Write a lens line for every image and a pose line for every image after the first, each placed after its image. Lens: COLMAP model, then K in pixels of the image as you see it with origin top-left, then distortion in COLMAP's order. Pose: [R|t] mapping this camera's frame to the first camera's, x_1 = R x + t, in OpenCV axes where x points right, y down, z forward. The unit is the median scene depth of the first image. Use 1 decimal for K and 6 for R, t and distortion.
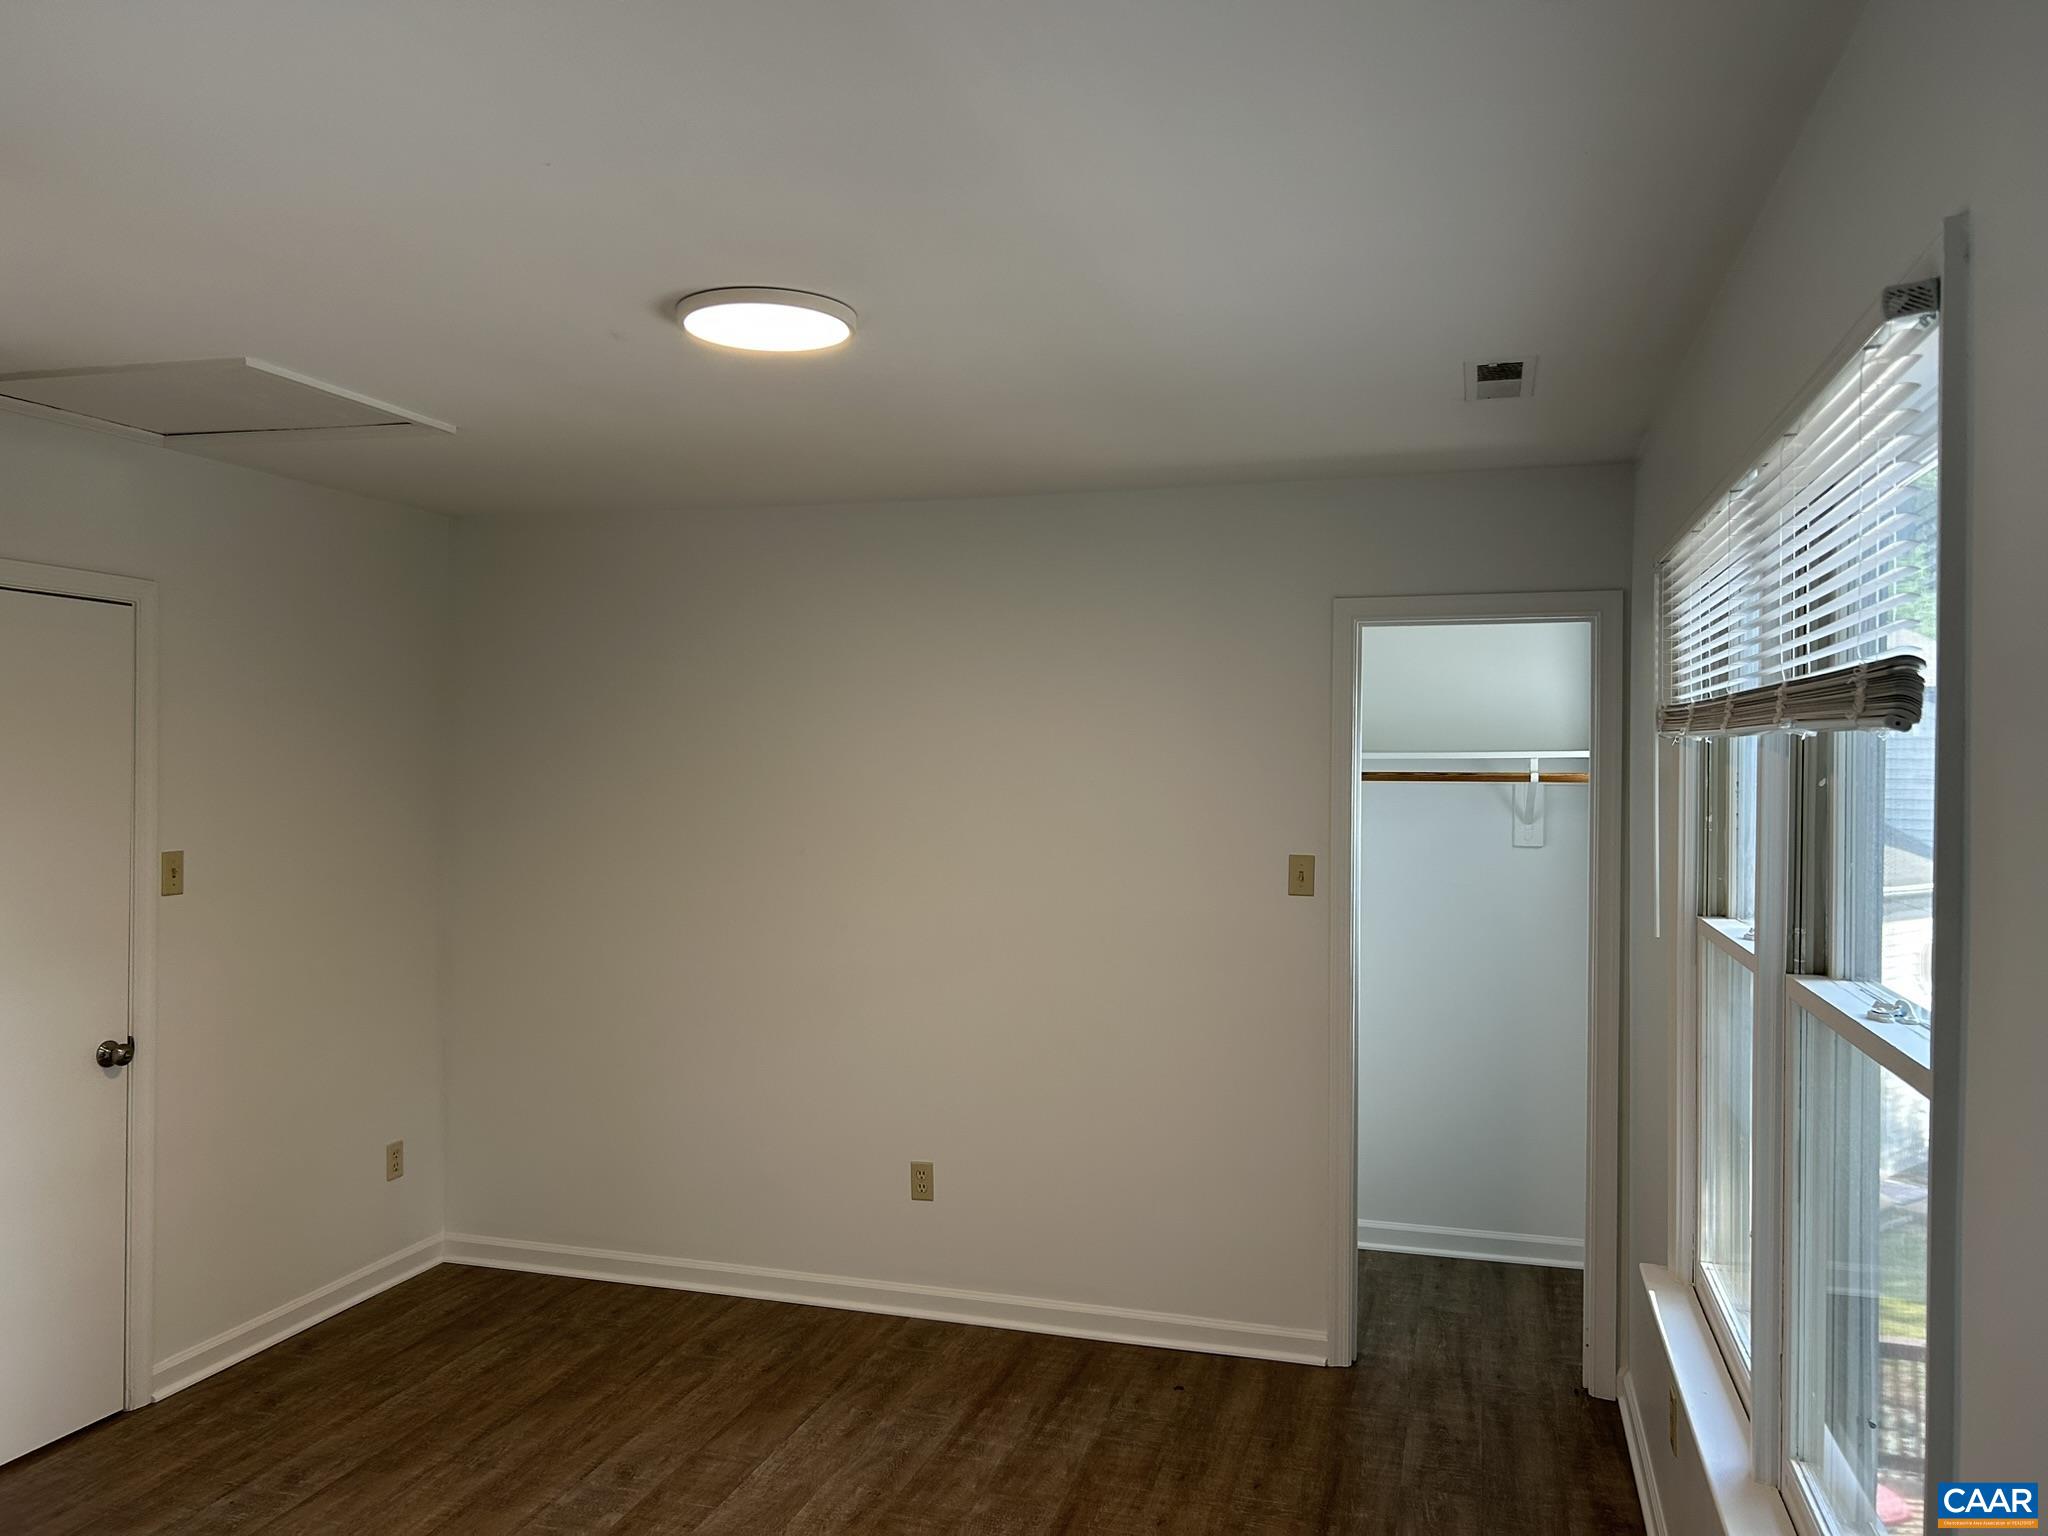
lens RADIAL K [[1544.6, 0, 1024.0], [0, 1544.6, 768.0], [0, 0, 1]] dist [-0.001932, -0.000603]
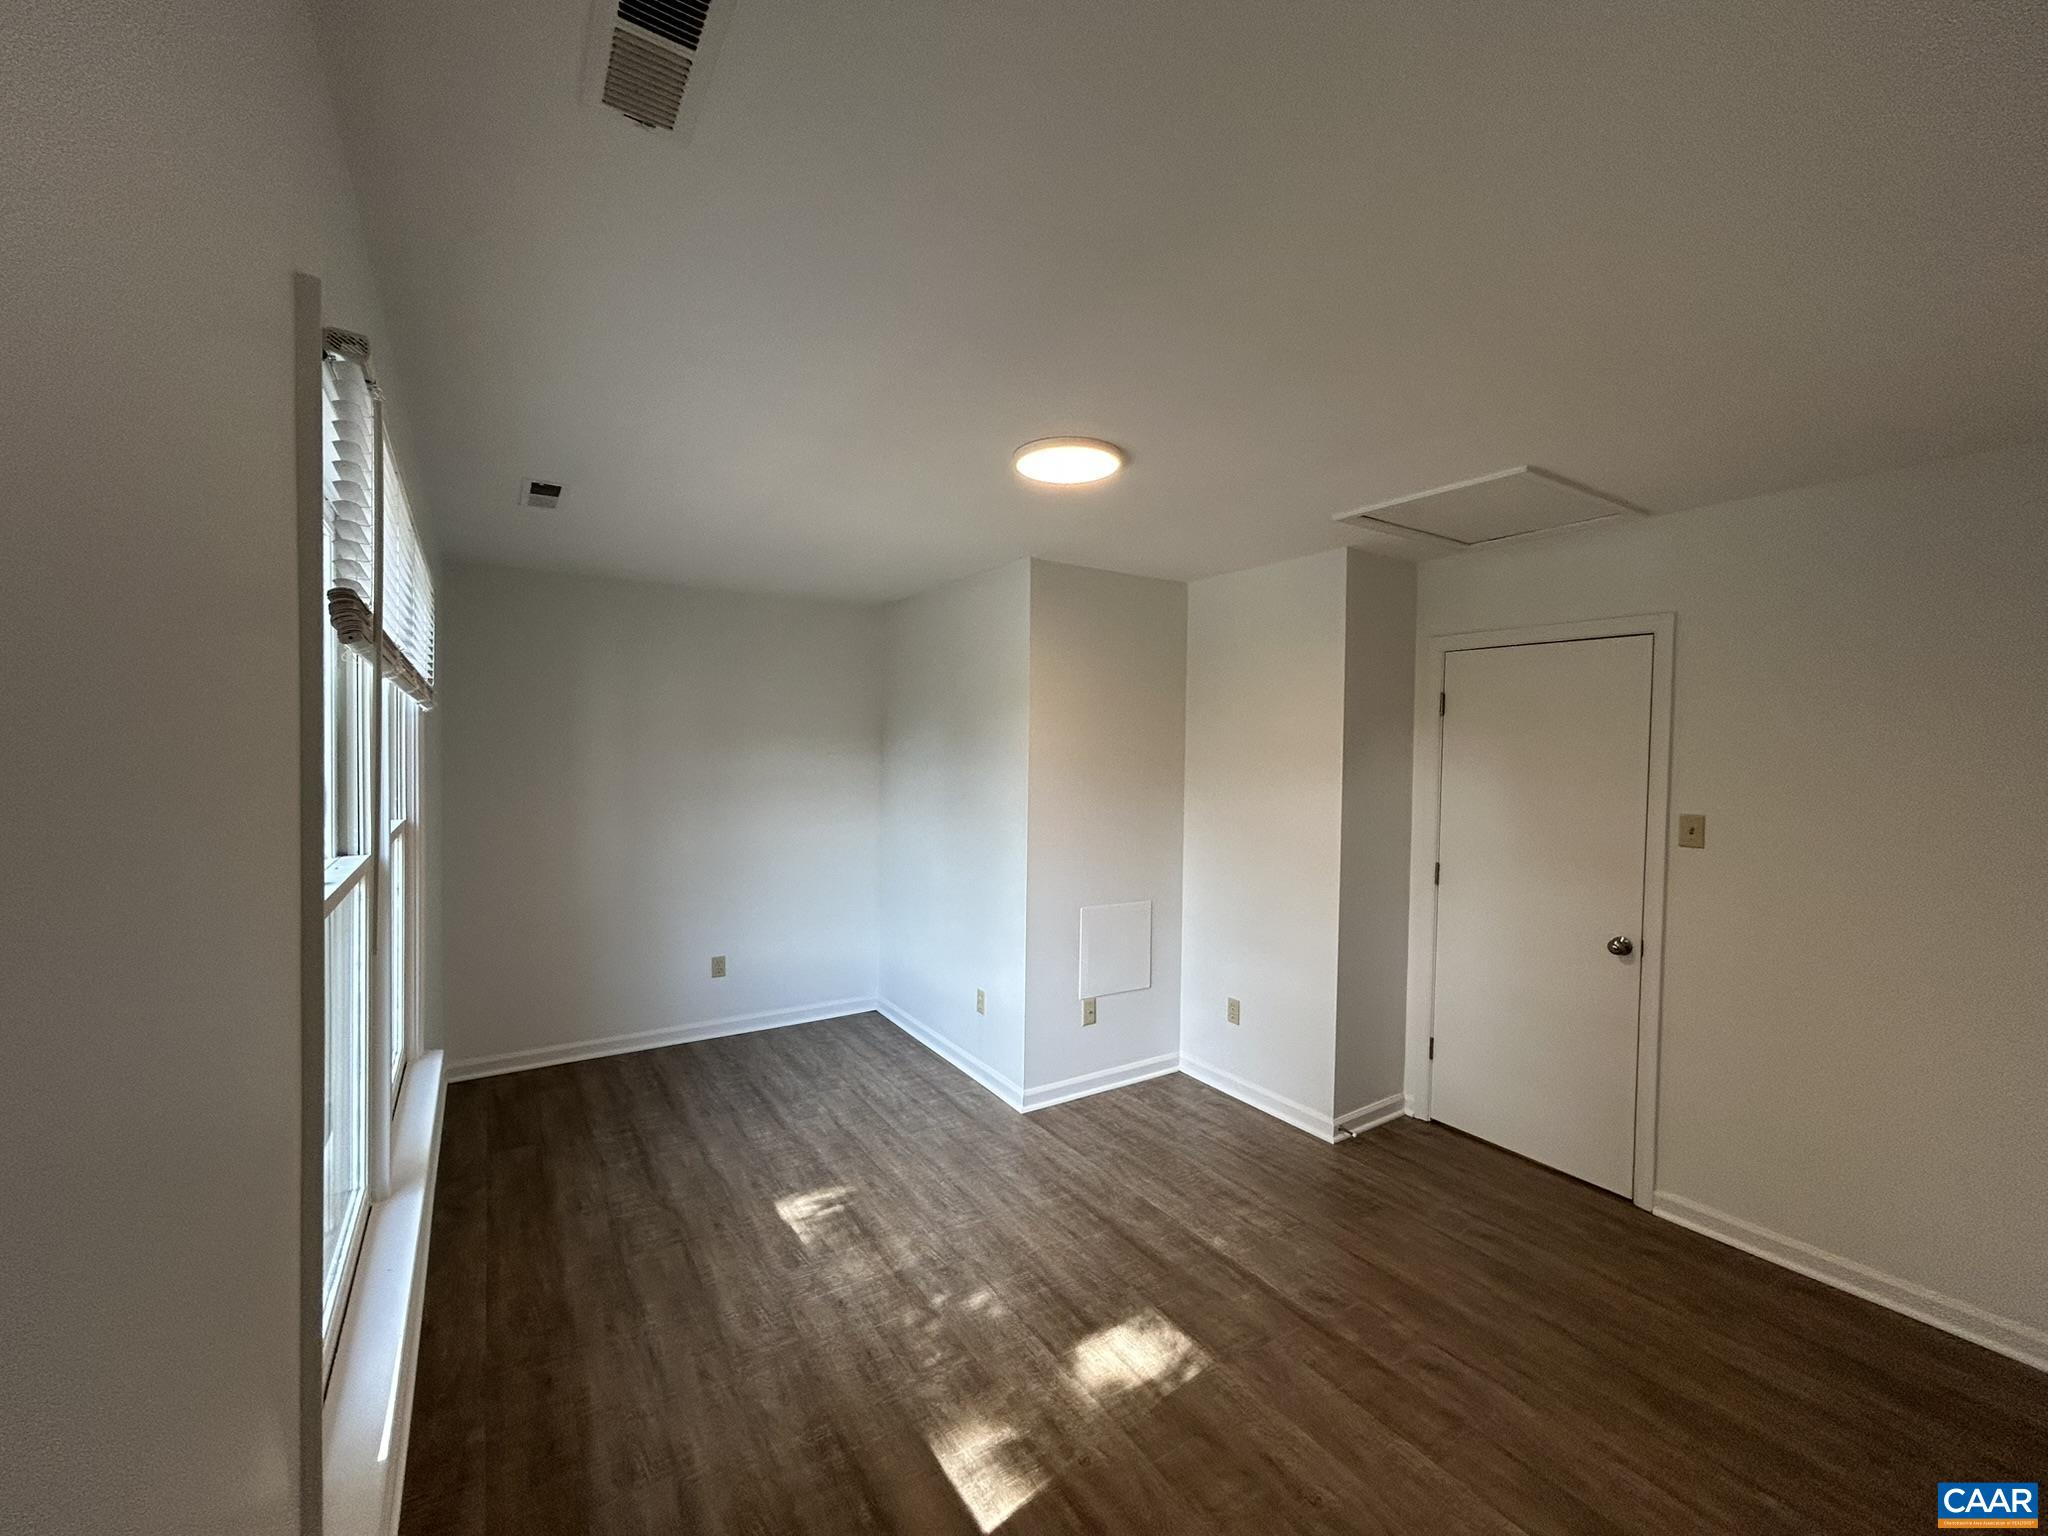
lens RADIAL K [[816.7, 0, 1015.9], [0, 816.7, 766.5], [0, 0, 1]] dist [0.000751, 0.000152]
pose [[-0.657958, 0.001308, -0.753054, 0.373377], [-0.019404, 0.999637, 0.018689, 0.011775], [0.752805, 0.026909, -0.657694, 1.096056]]
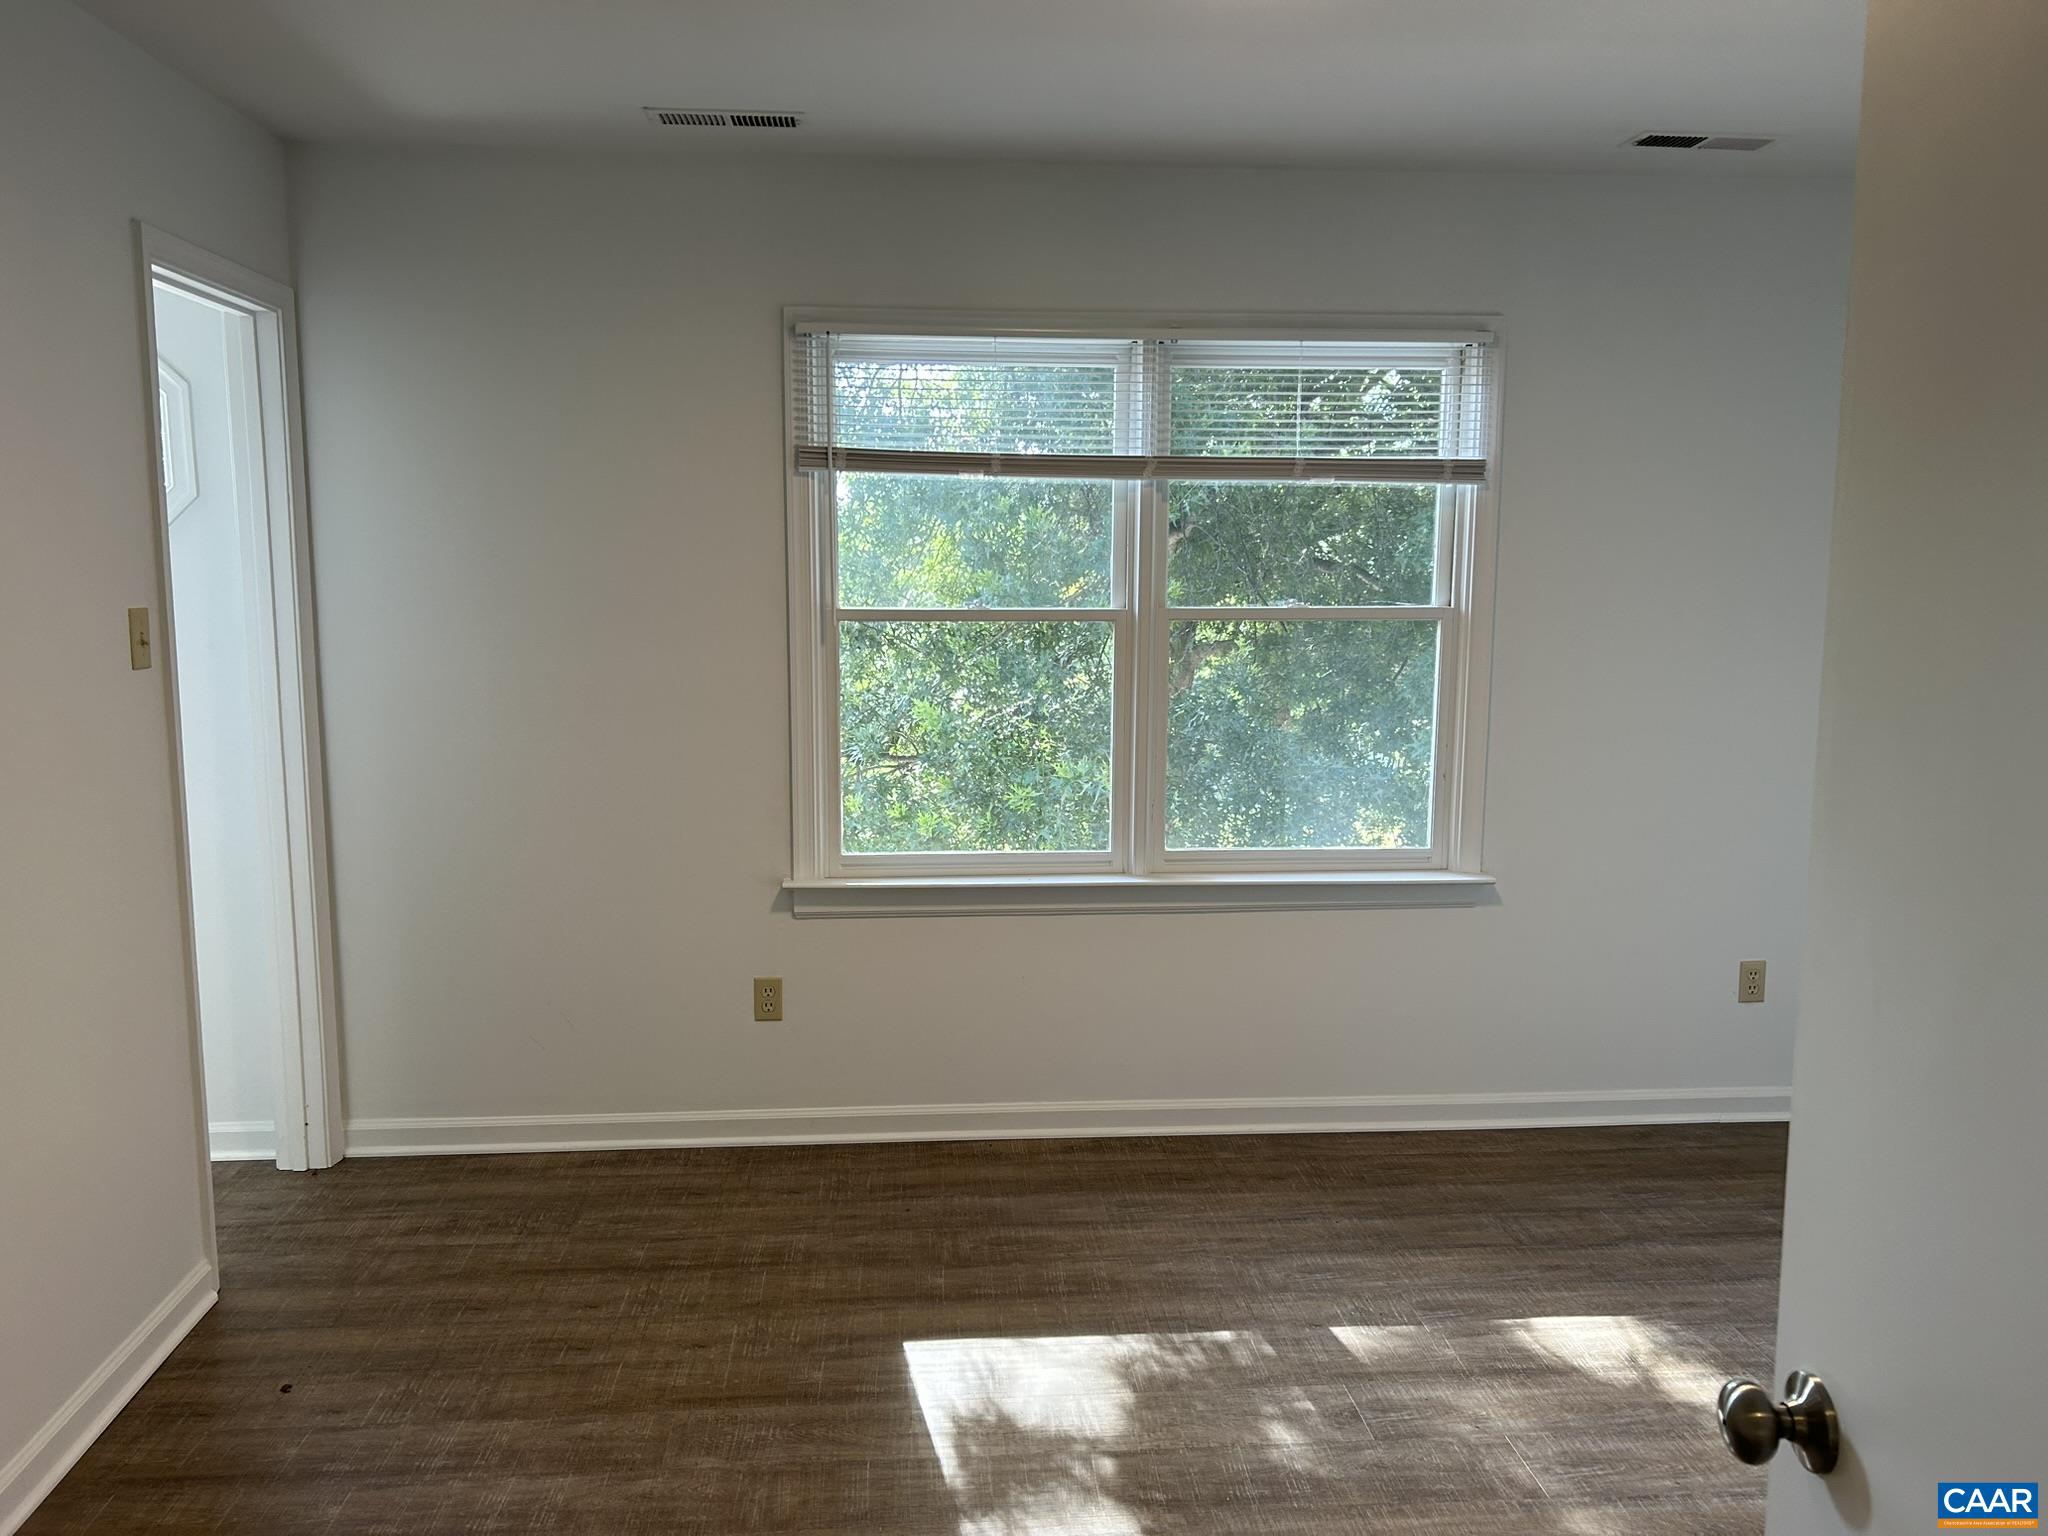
lens RADIAL K [[1544.6, 0, 1024.0], [0, 1544.6, 768.0], [0, 0, 1]] dist [-0.001932, -0.000603]
pose [[-0.365005, -0.142773, 0.919993, -0.670776], [-0.006190, 0.988522, 0.150952, 0.024405], [-0.930985, 0.049403, -0.361699, 1.016955]]
